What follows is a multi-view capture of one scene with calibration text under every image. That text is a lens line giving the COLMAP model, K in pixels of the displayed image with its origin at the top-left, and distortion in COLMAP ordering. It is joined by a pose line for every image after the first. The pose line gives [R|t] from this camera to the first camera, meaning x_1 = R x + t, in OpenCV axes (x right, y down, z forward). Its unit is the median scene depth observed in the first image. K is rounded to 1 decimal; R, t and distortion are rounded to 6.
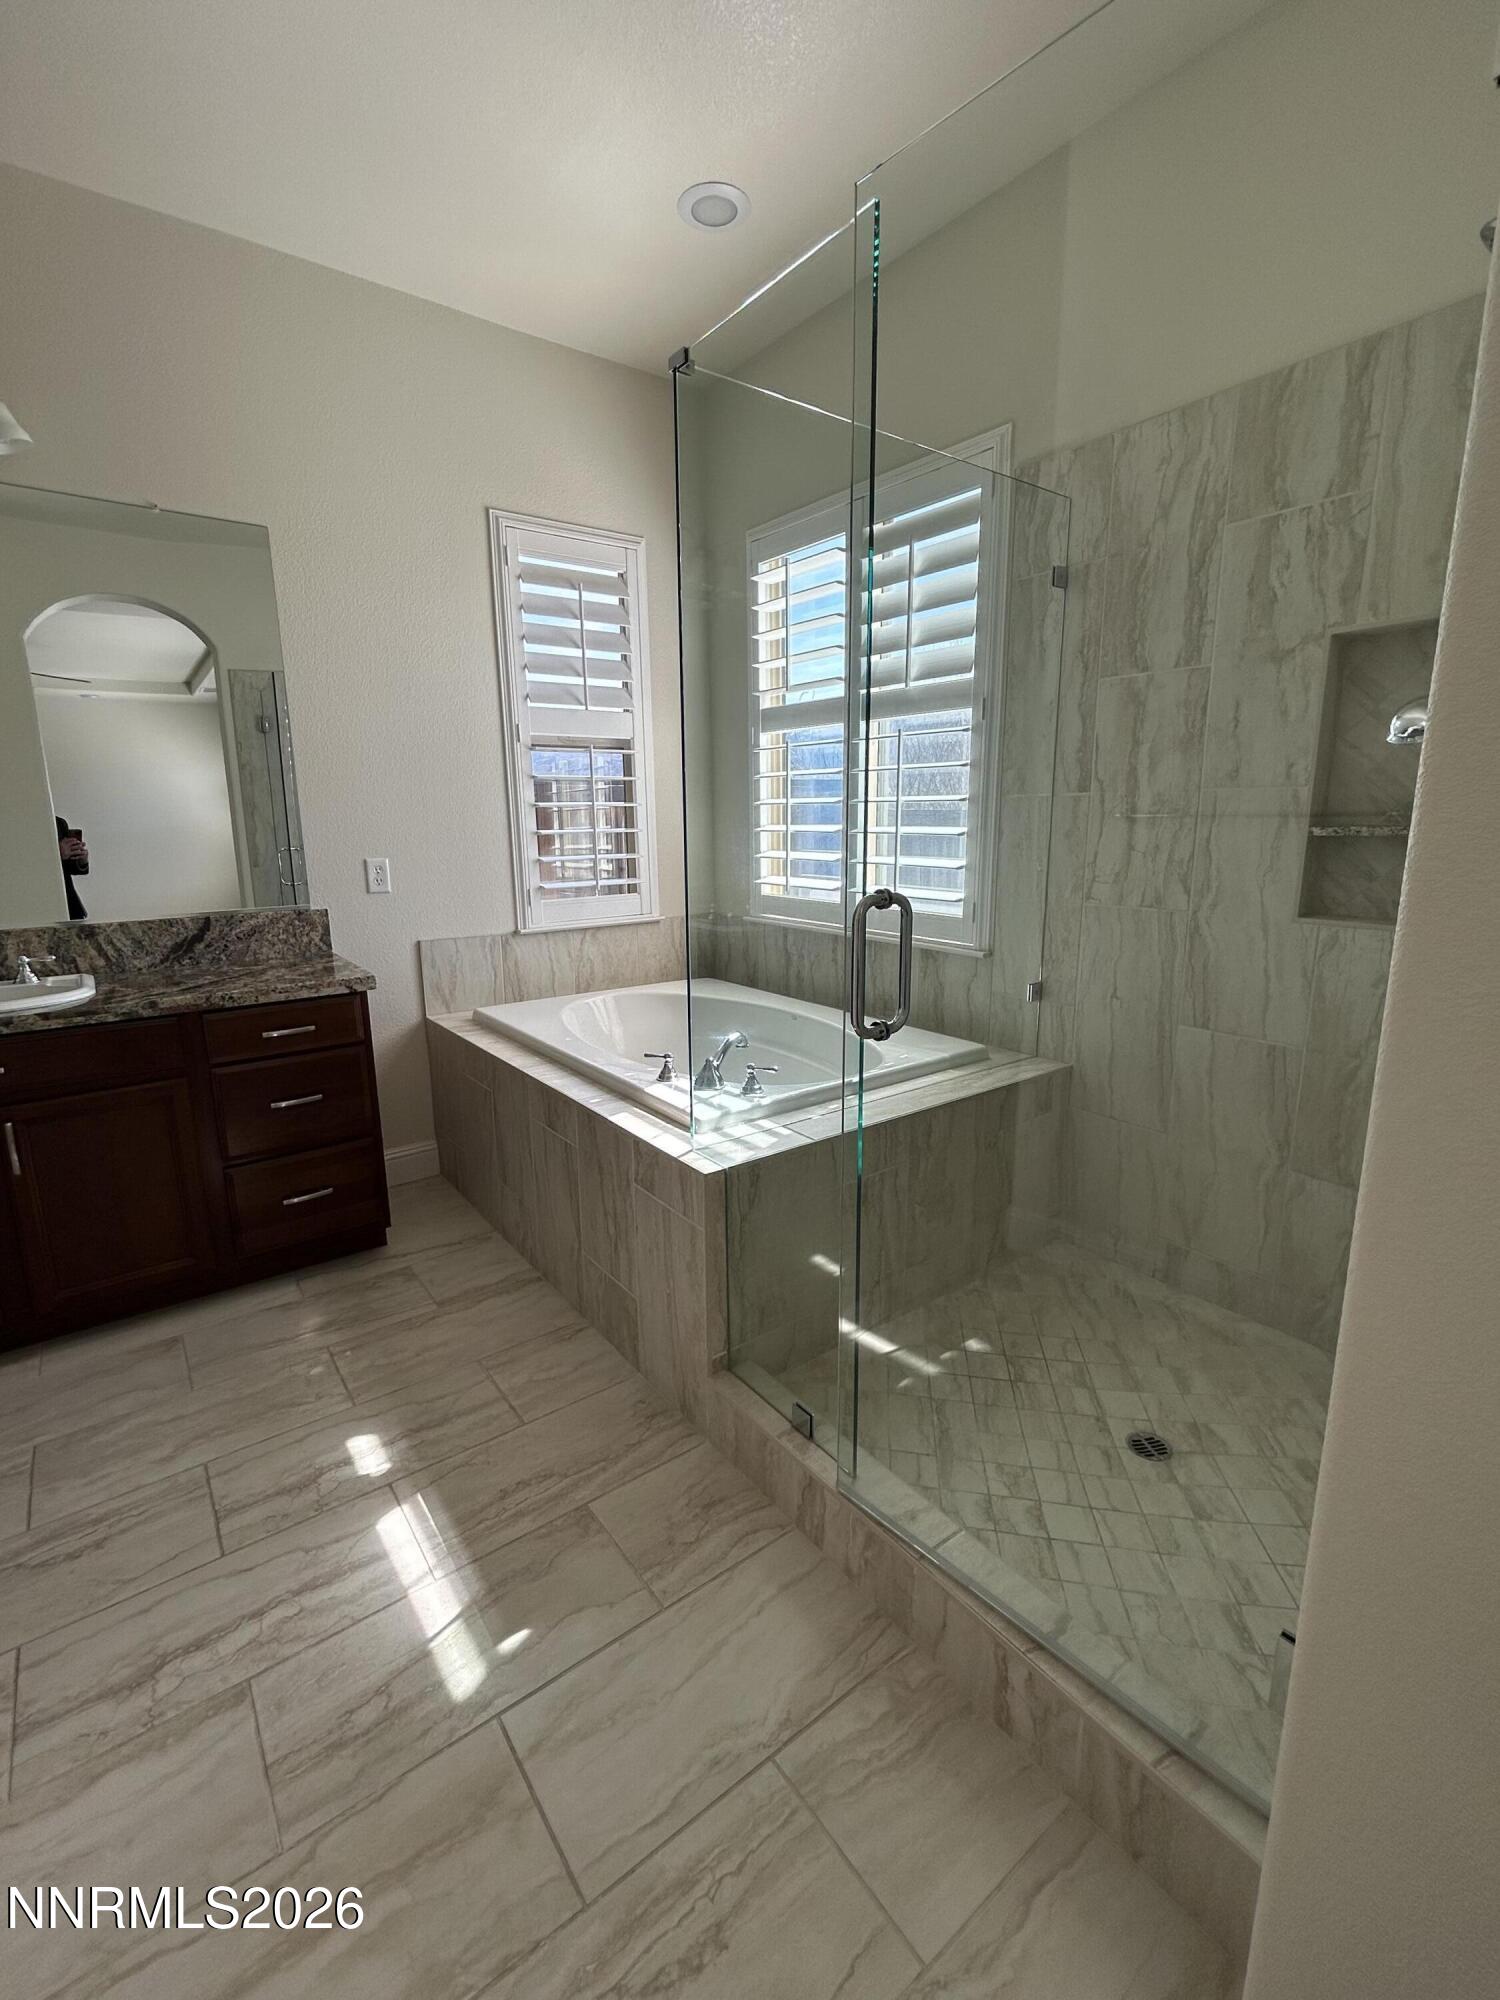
lens RADIAL K [[879.9, 0, 747.3], [0, 879.9, 1000.0], [0, 0, 1]] dist [-0.005083, 0.003258]
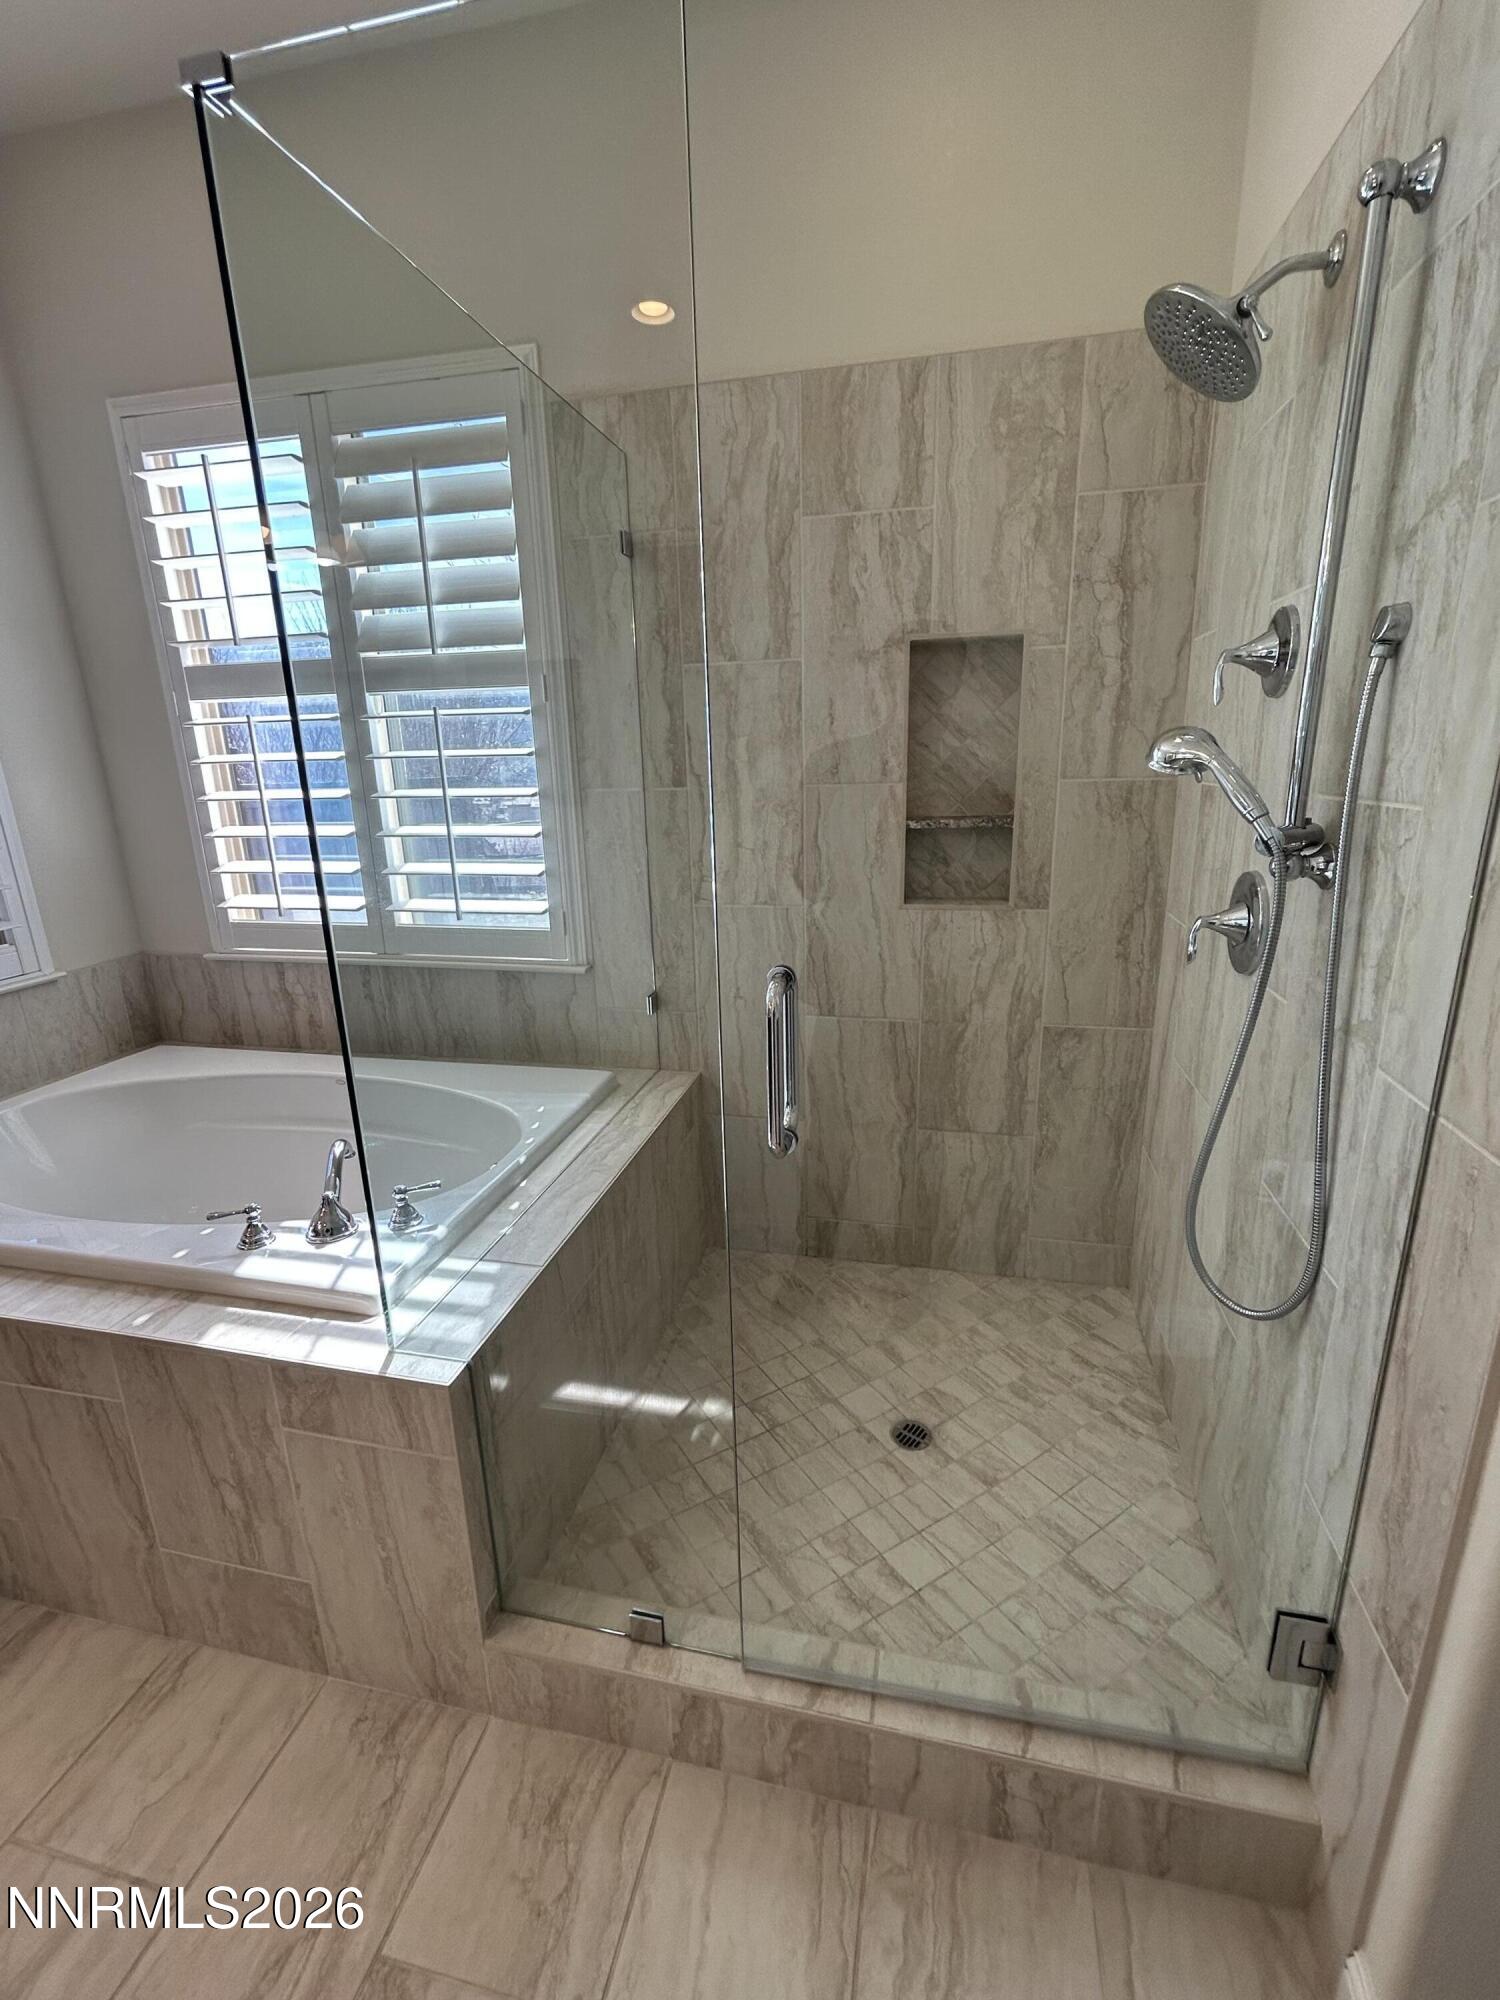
lens RADIAL K [[879.9, 0, 749.3], [0, 879.9, 1000.2], [0, 0, 1]] dist [-0.005083, 0.003258]
pose [[0.763097, -0.184055, 0.619521, -0.199132], [0.151757, 0.982818, 0.105061, -0.112513], [-0.628214, 0.013845, 0.777918, 0.259264]]
